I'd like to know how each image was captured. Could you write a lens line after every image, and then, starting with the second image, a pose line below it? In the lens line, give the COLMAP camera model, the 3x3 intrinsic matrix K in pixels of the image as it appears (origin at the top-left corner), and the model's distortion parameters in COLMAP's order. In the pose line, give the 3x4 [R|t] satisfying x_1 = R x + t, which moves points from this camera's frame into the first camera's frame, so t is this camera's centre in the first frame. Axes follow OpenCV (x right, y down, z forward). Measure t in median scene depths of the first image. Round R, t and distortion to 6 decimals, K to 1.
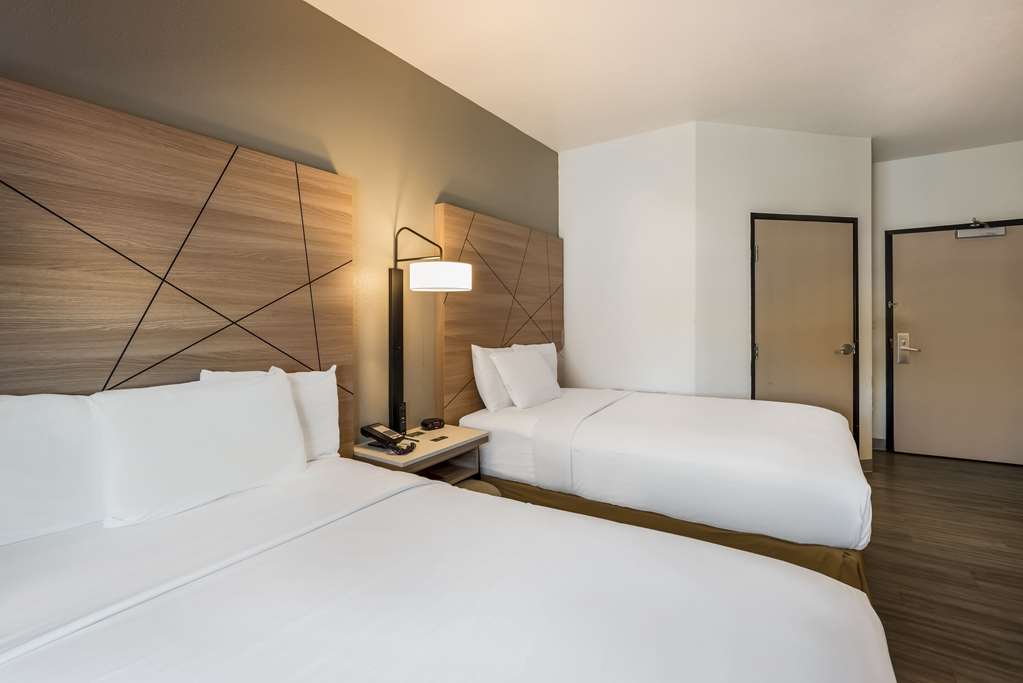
lens RADIAL K [[462.4, 0, 508.7], [0, 462.4, 315.6], [0, 0, 1]] dist [-0.004936, -0.000117]
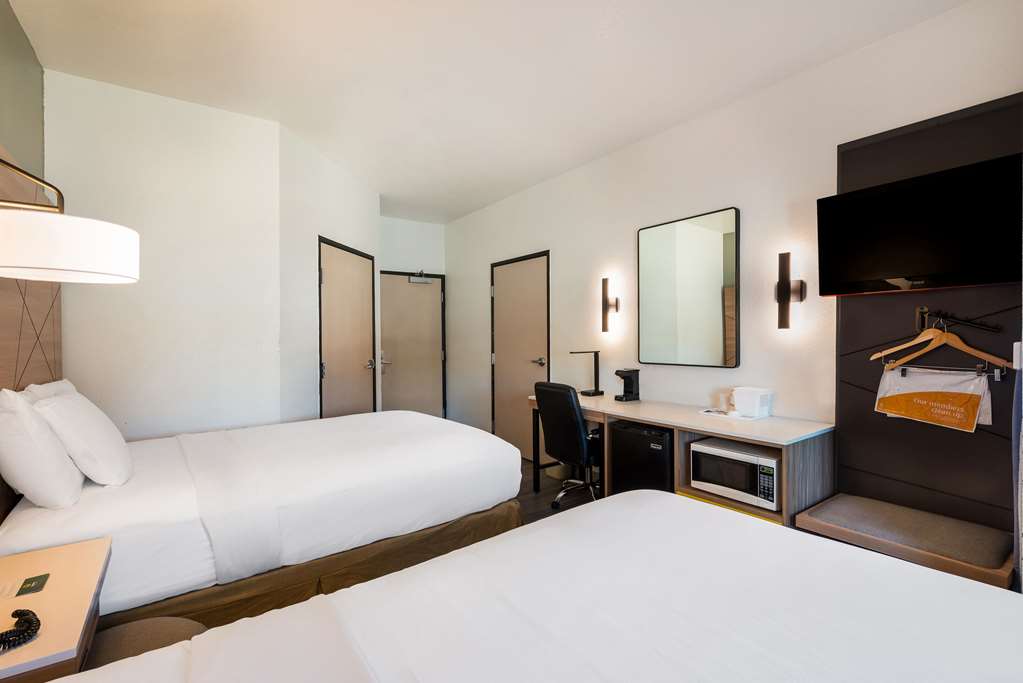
lens RADIAL K [[462.4, 0, 517.6], [0, 462.4, 332.1], [0, 0, 1]] dist [-0.004936, -0.000117]
pose [[0.346701, 0.012171, 0.937897, -0.366982], [0.002614, 0.999899, -0.013942, 0.010190], [-0.937972, 0.007285, 0.346634, 0.304769]]
